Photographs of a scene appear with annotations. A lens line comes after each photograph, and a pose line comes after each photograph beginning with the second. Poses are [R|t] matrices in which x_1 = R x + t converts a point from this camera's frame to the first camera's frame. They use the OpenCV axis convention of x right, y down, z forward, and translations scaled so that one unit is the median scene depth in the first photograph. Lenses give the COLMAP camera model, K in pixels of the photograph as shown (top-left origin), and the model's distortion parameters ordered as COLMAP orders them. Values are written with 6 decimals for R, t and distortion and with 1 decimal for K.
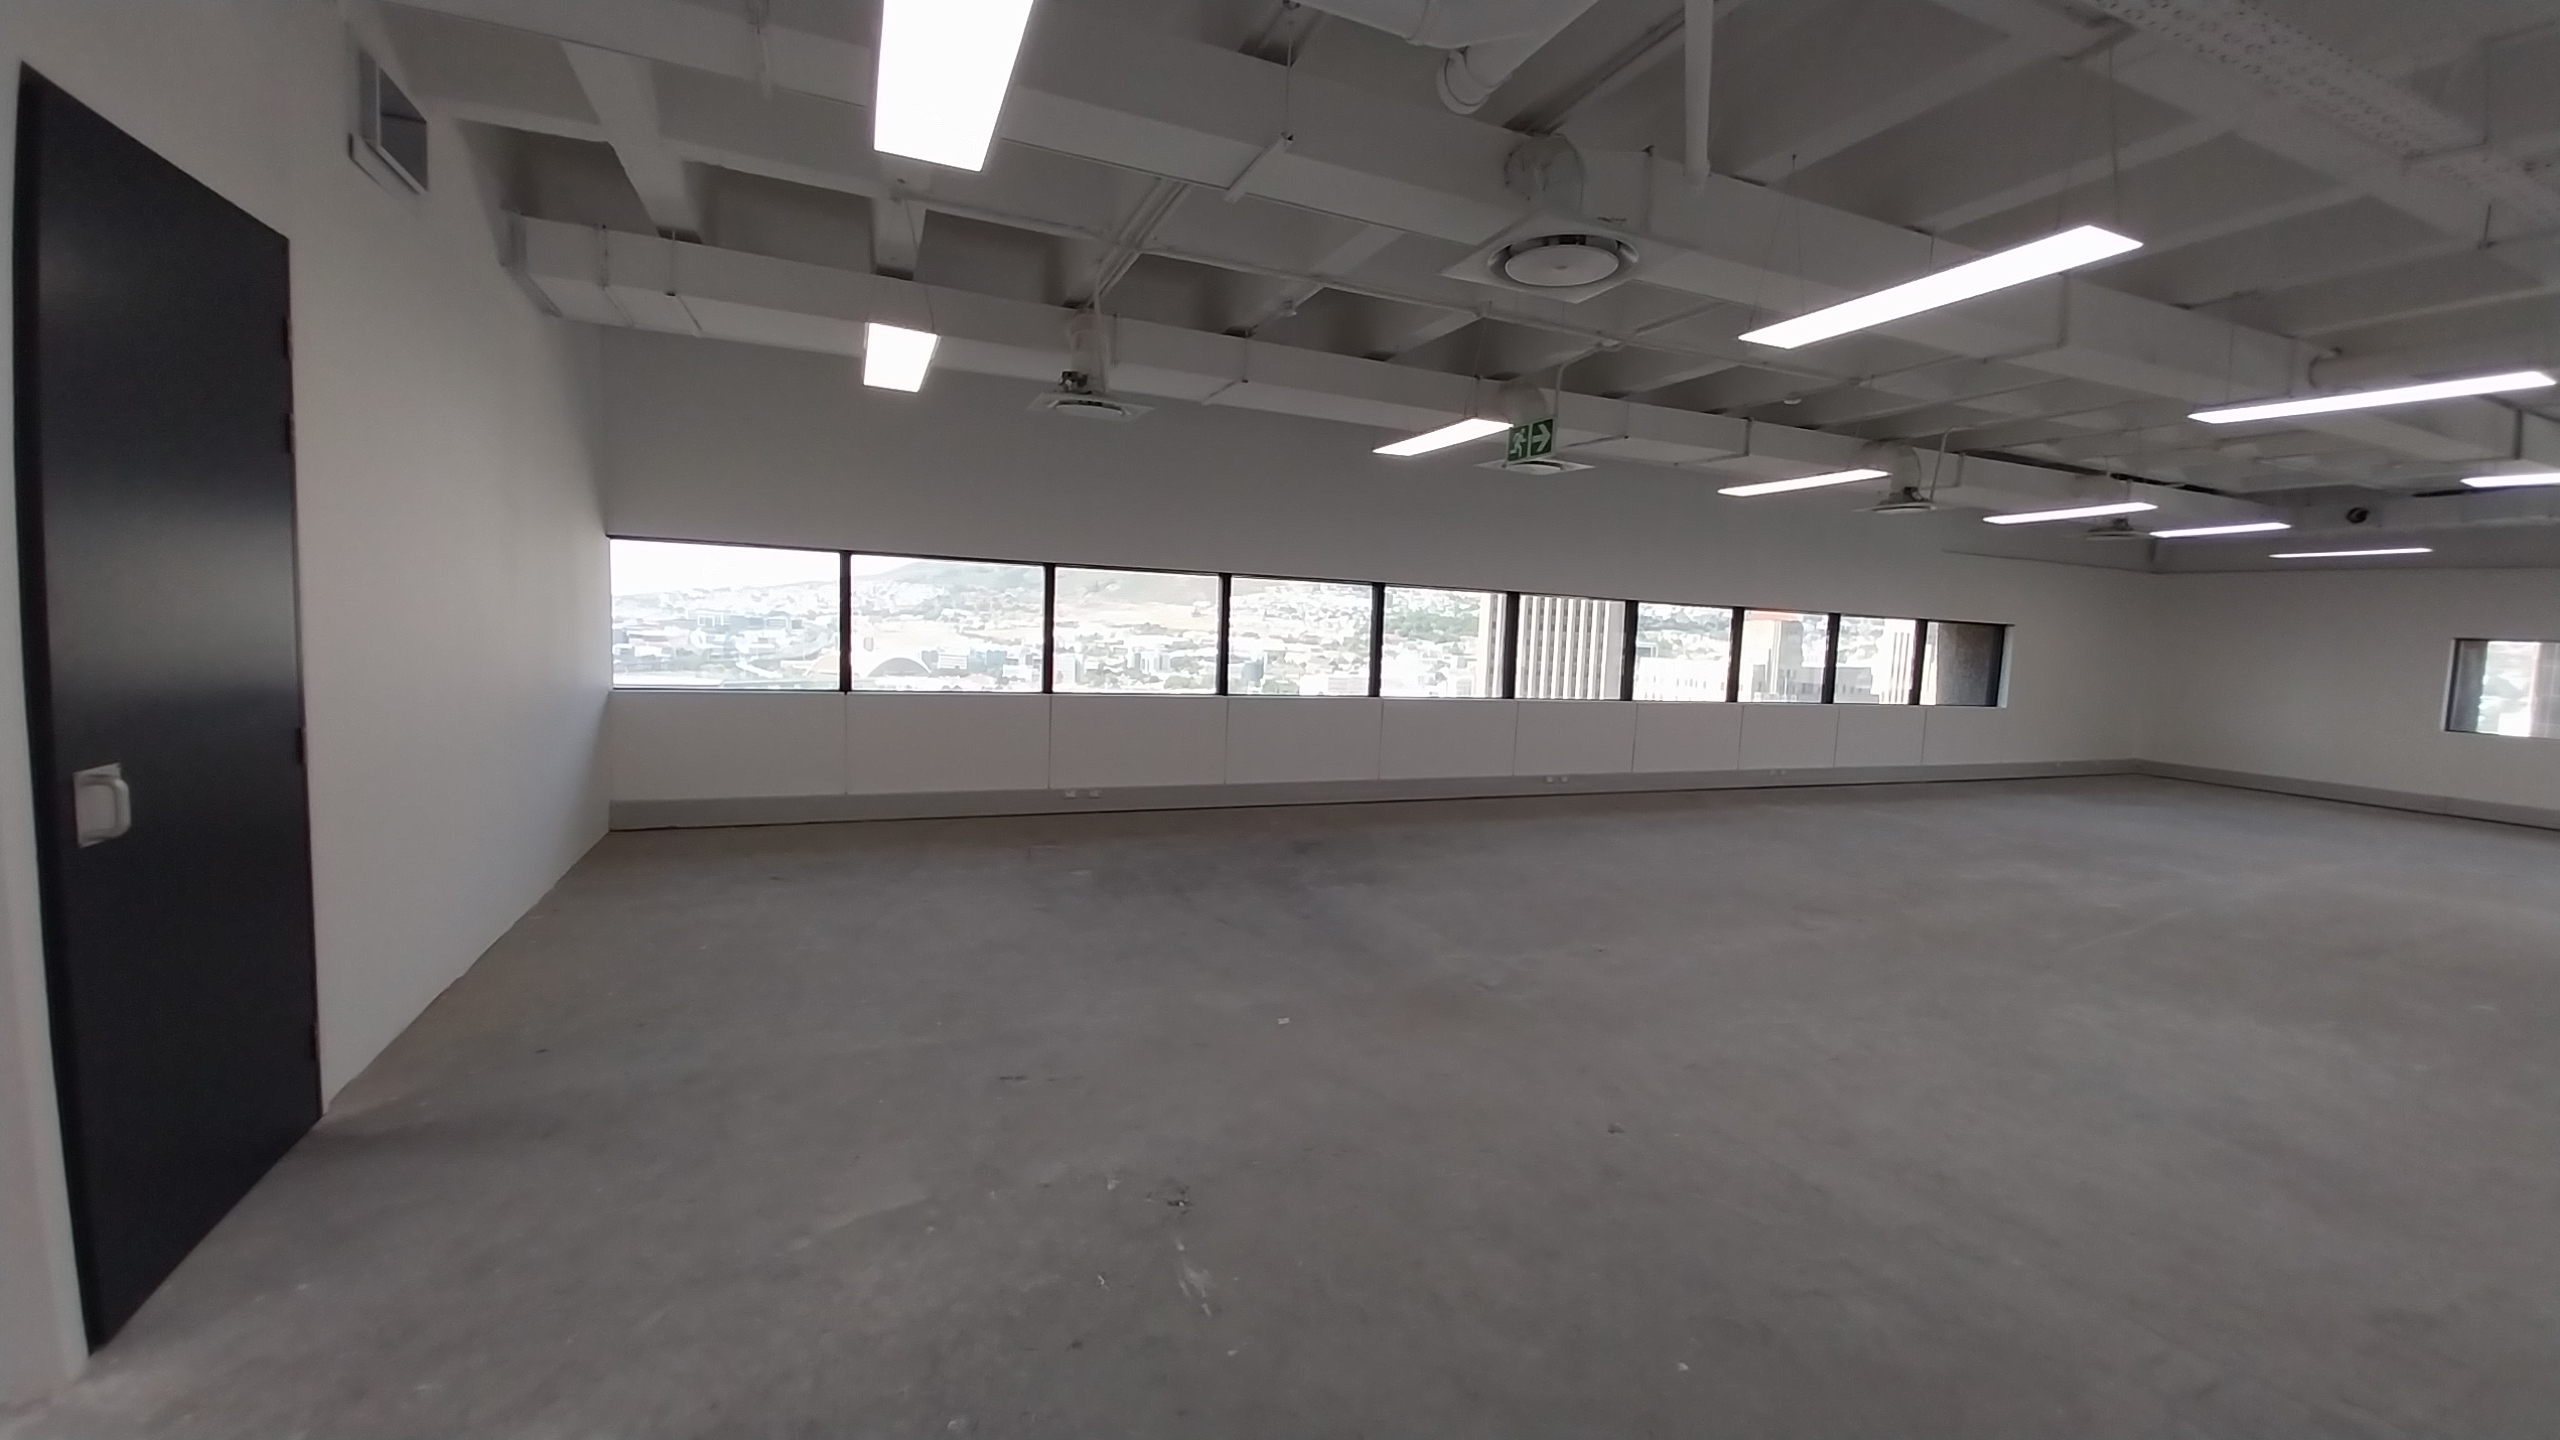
lens RADIAL K [[993.5, 0, 1279.2], [0, 993.5, 710.8], [0, 0, 1]] dist [0.009281, -0.003186]
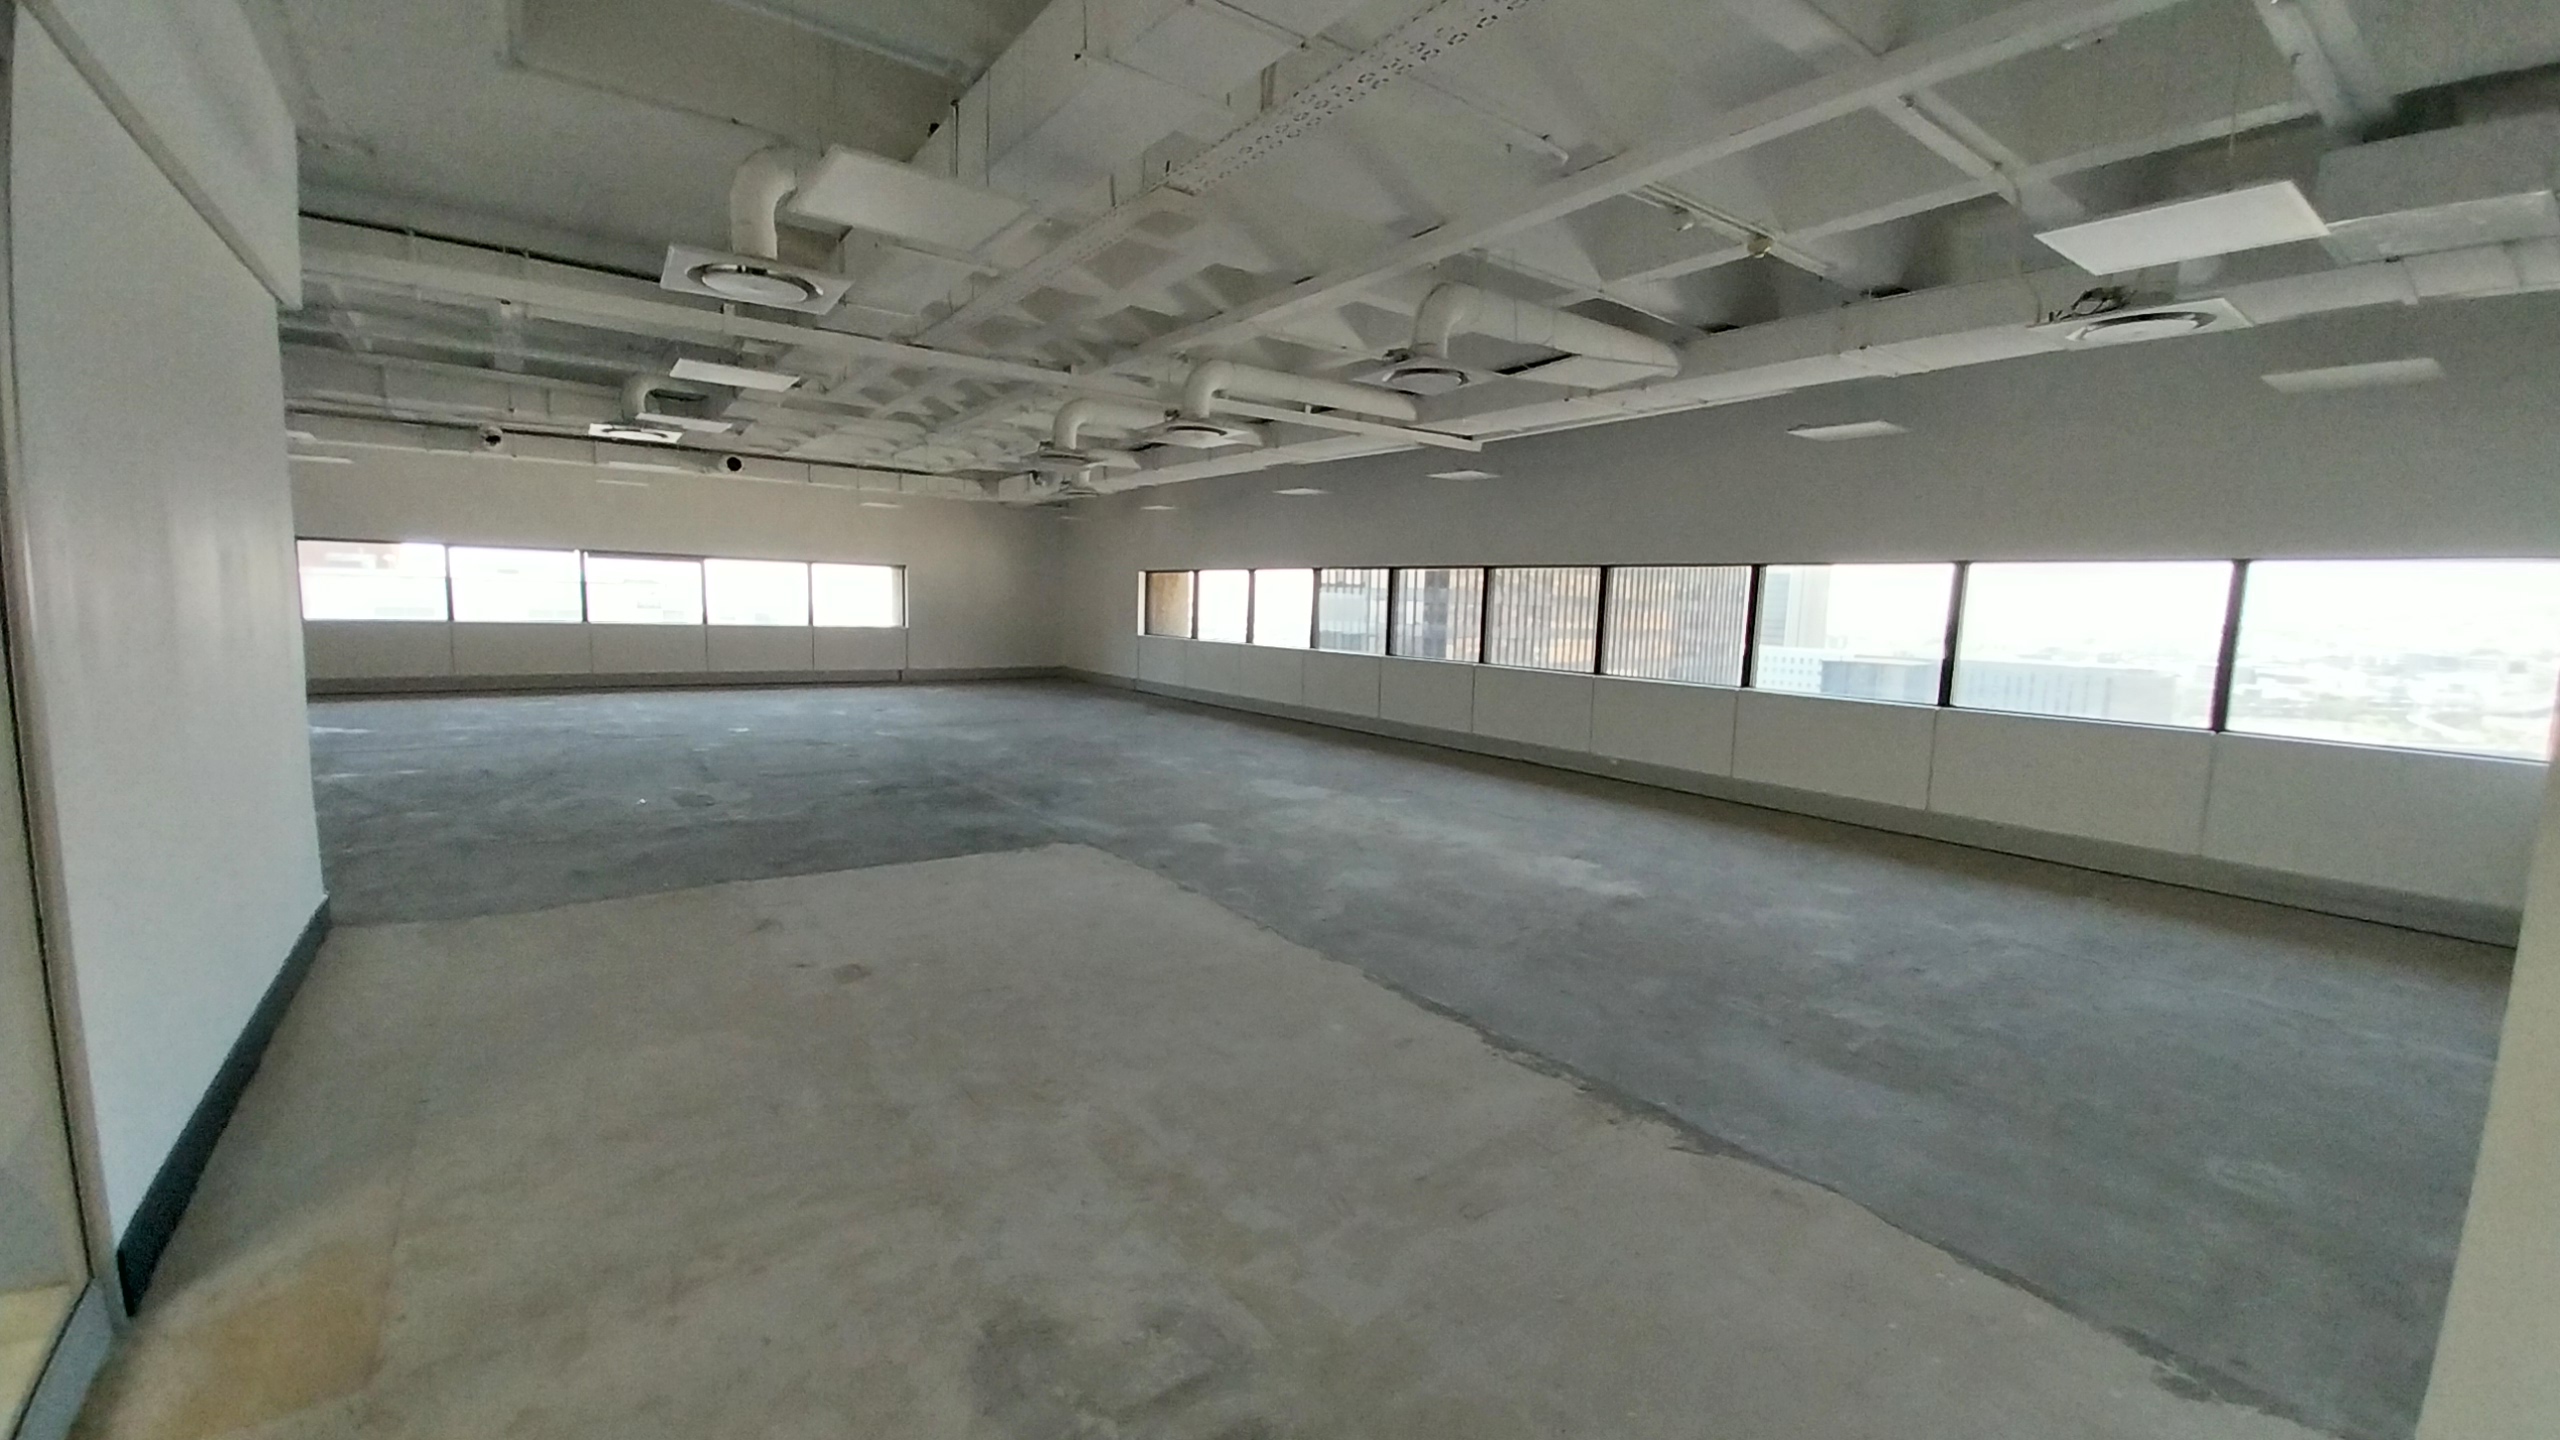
lens RADIAL K [[993.5, 0, 1292.0], [0, 993.5, 714.9], [0, 0, 1]] dist [0.009281, -0.003186]
pose [[0.211950, 0.080752, -0.973939, 0.276390], [-0.109516, 0.992266, 0.058438, 0.000451], [0.971125, 0.094275, 0.219155, 0.124072]]
